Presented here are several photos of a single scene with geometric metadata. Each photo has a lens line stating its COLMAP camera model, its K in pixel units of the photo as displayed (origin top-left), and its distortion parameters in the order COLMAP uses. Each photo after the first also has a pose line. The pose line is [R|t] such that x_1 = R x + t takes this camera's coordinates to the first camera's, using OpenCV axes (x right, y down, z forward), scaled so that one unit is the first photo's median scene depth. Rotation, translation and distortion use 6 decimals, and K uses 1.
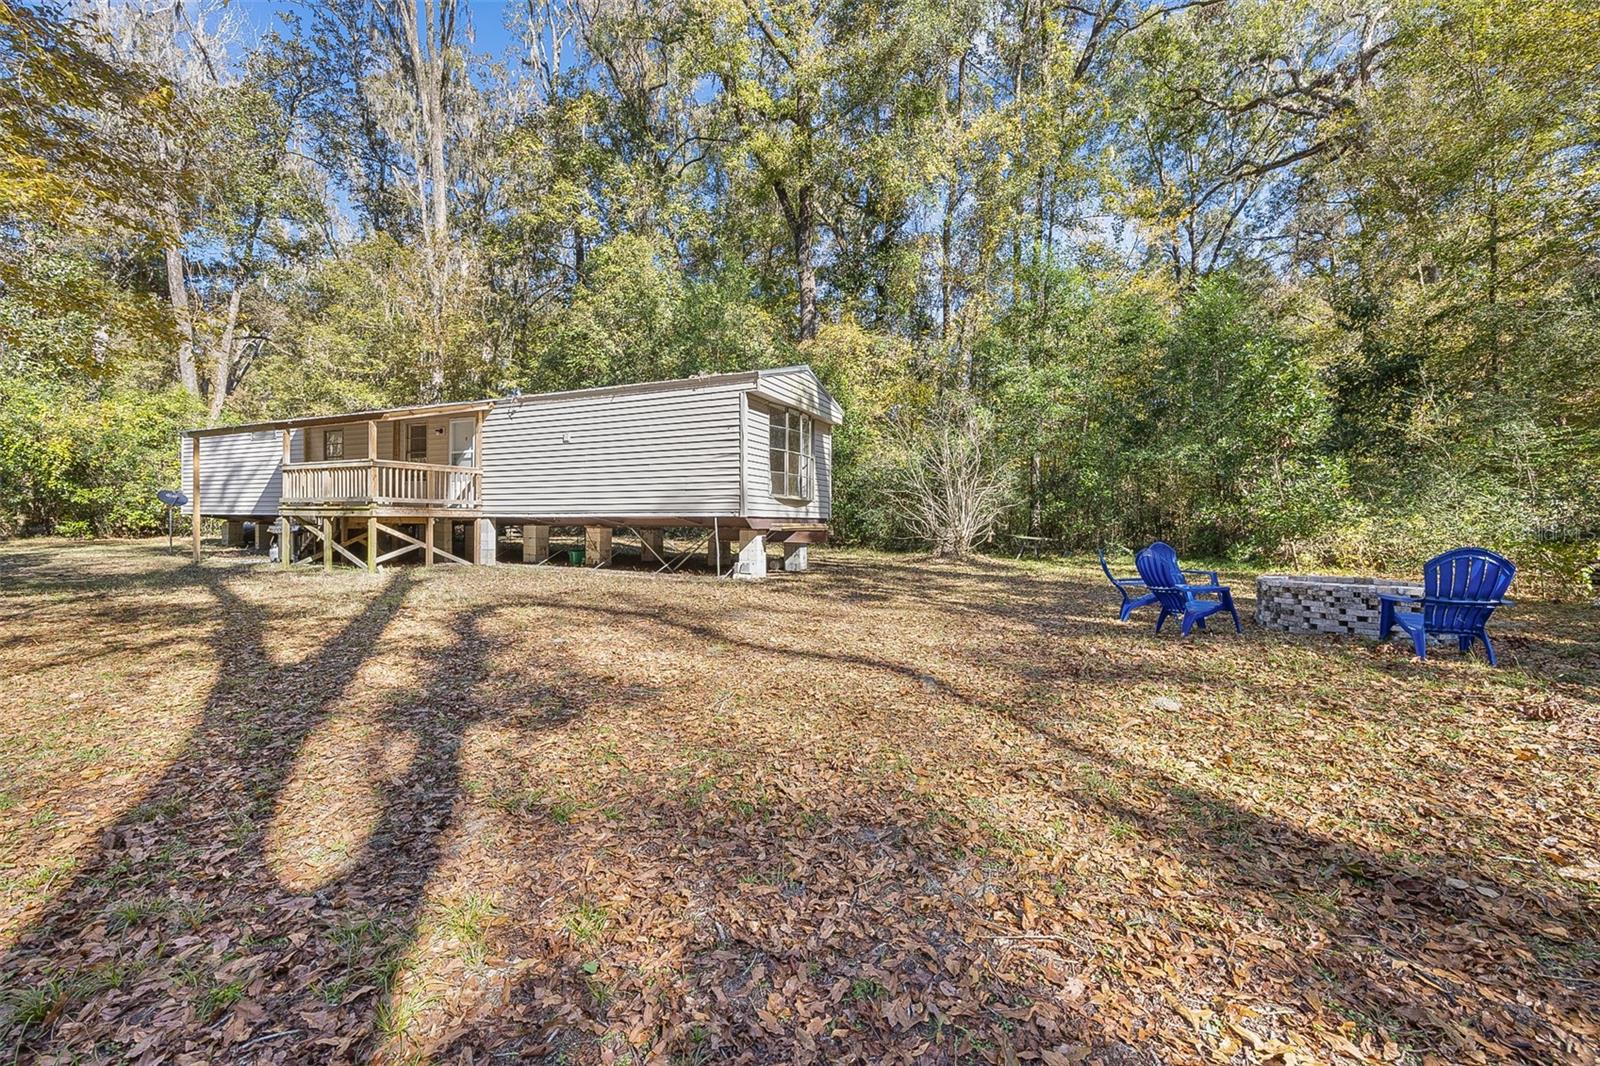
lens RADIAL K [[635.6, 0, 794.7], [0, 635.6, 531.3], [0, 0, 1]] dist [-0.001664, -0.000232]
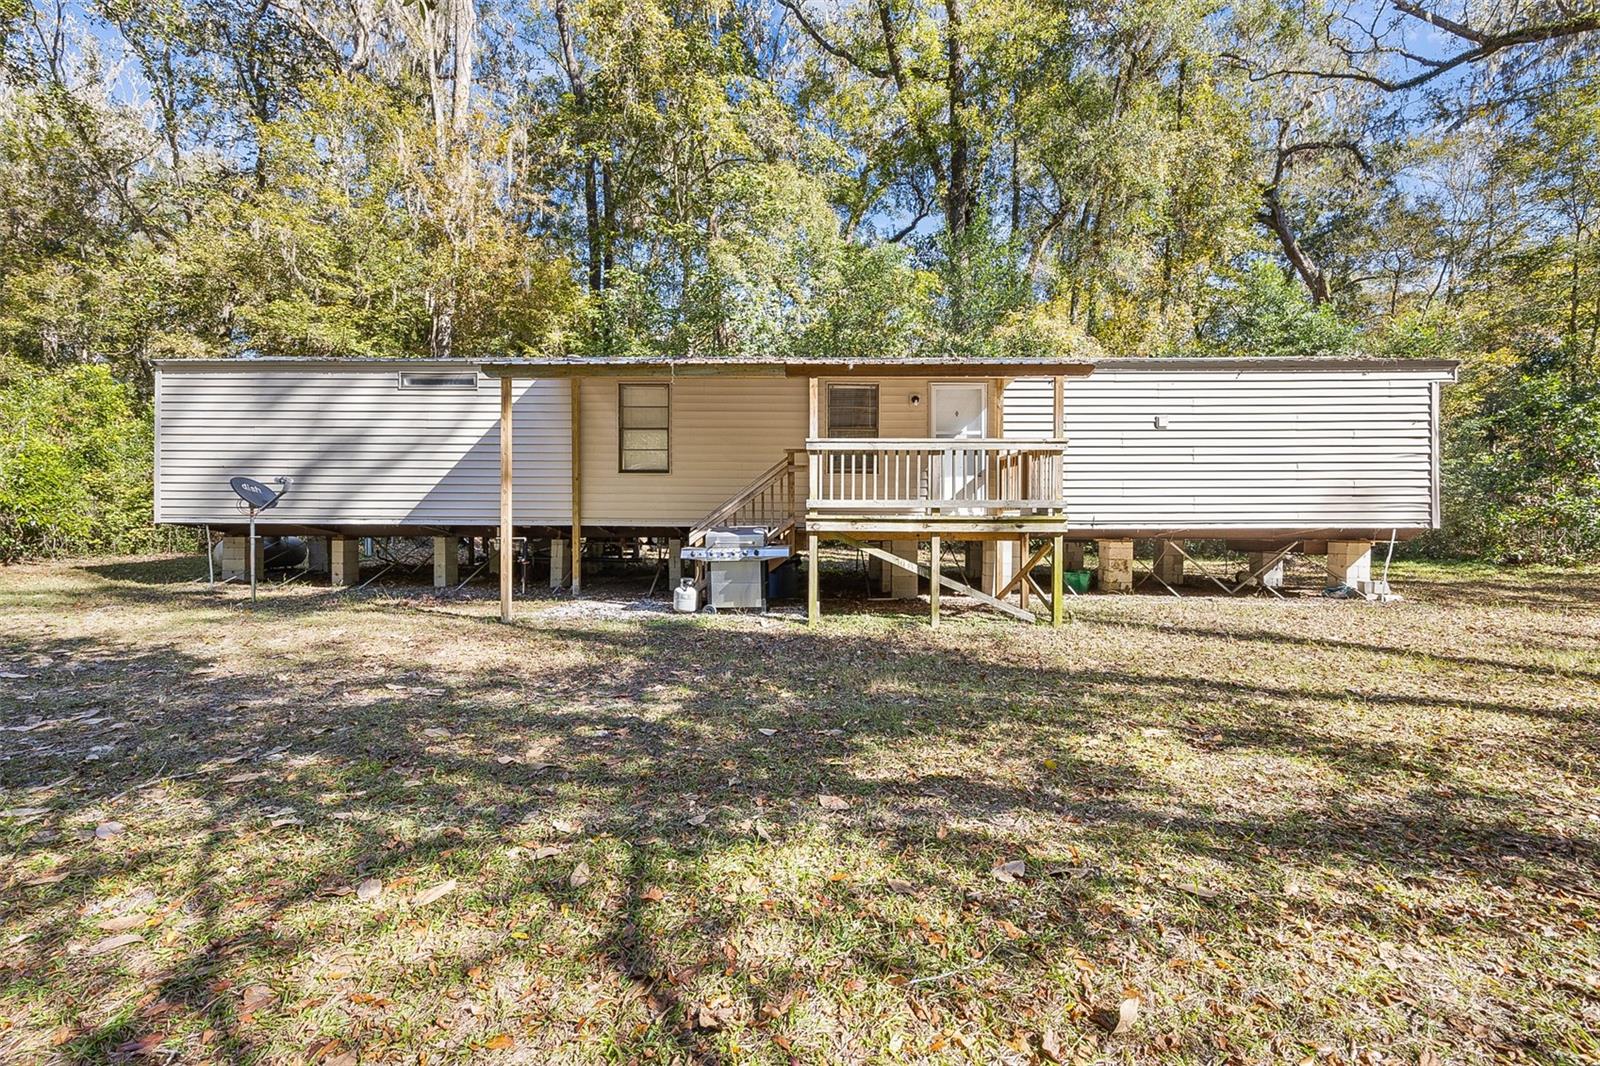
lens RADIAL K [[635.6, 0, 794.7], [0, 635.6, 531.3], [0, 0, 1]] dist [-0.001664, -0.000232]
pose [[0.903559, -0.006066, 0.428421, -1.001084], [0.011093, 0.999896, -0.009238, -0.016204], [-0.428320, 0.013100, 0.903532, 0.484862]]
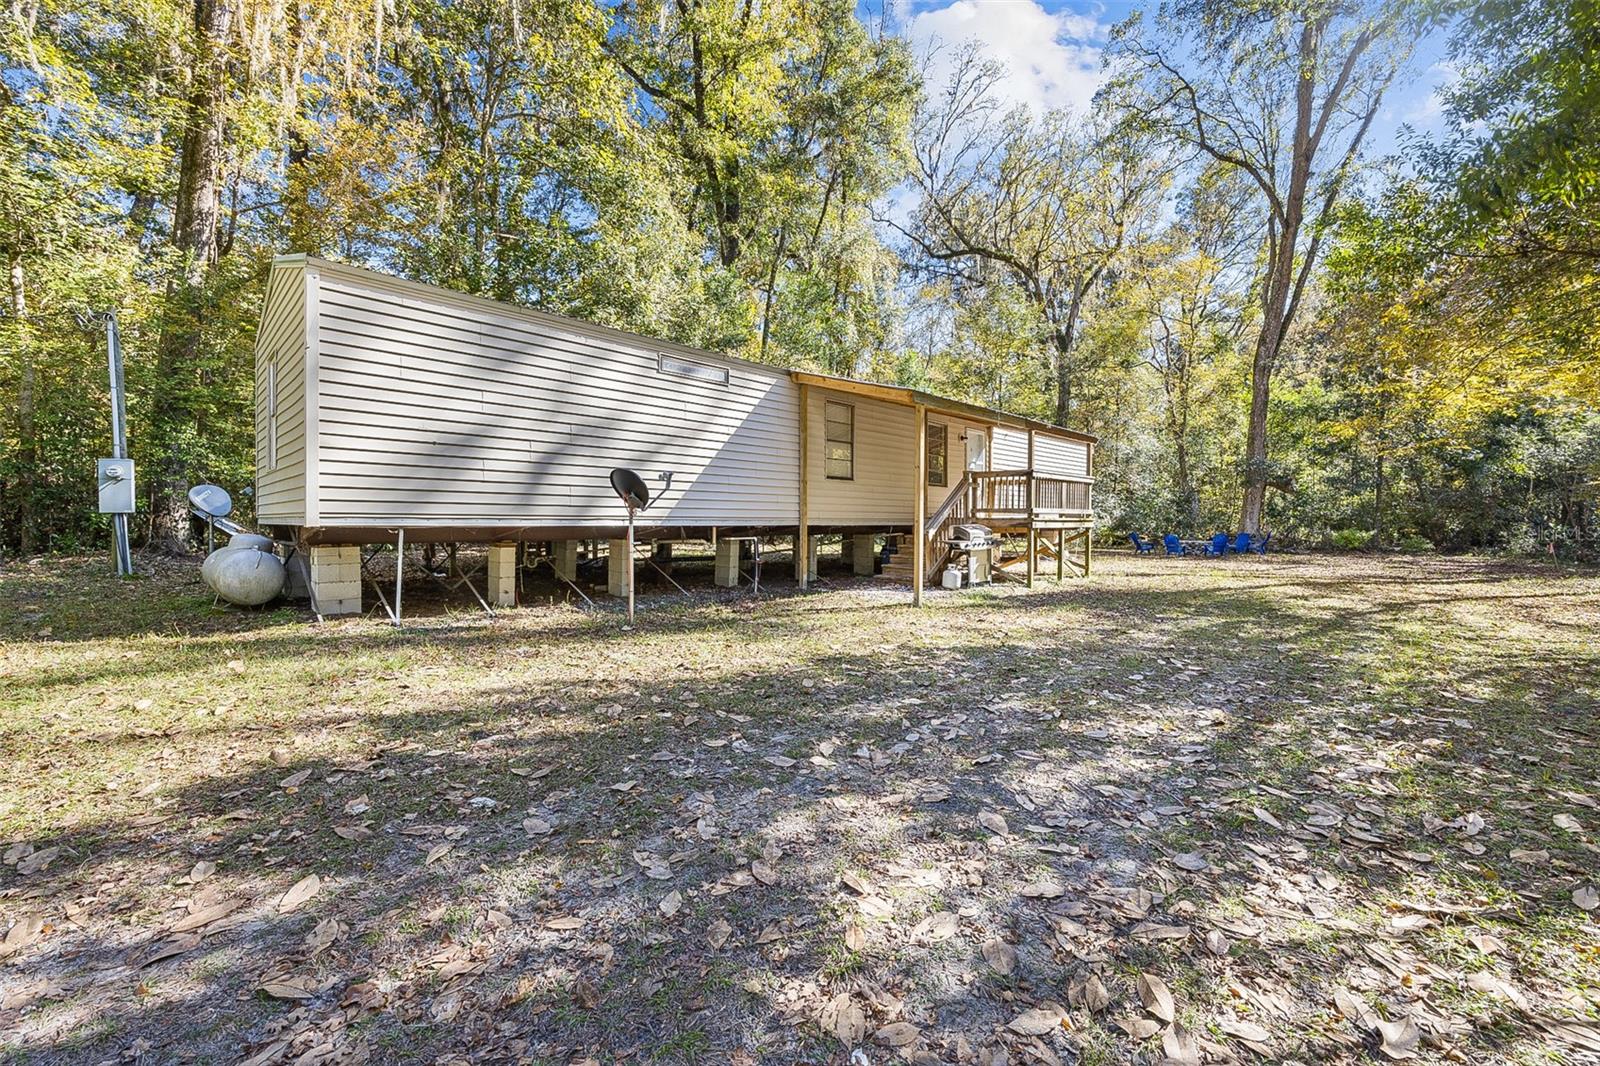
lens RADIAL K [[635.6, 0, 794.7], [0, 635.6, 531.3], [0, 0, 1]] dist [-0.001664, -0.000232]
pose [[0.304891, -0.025577, 0.952044, -1.656827], [0.018256, 0.999613, 0.021008, -0.040389], [-0.952212, 0.010976, 0.305240, 0.997831]]
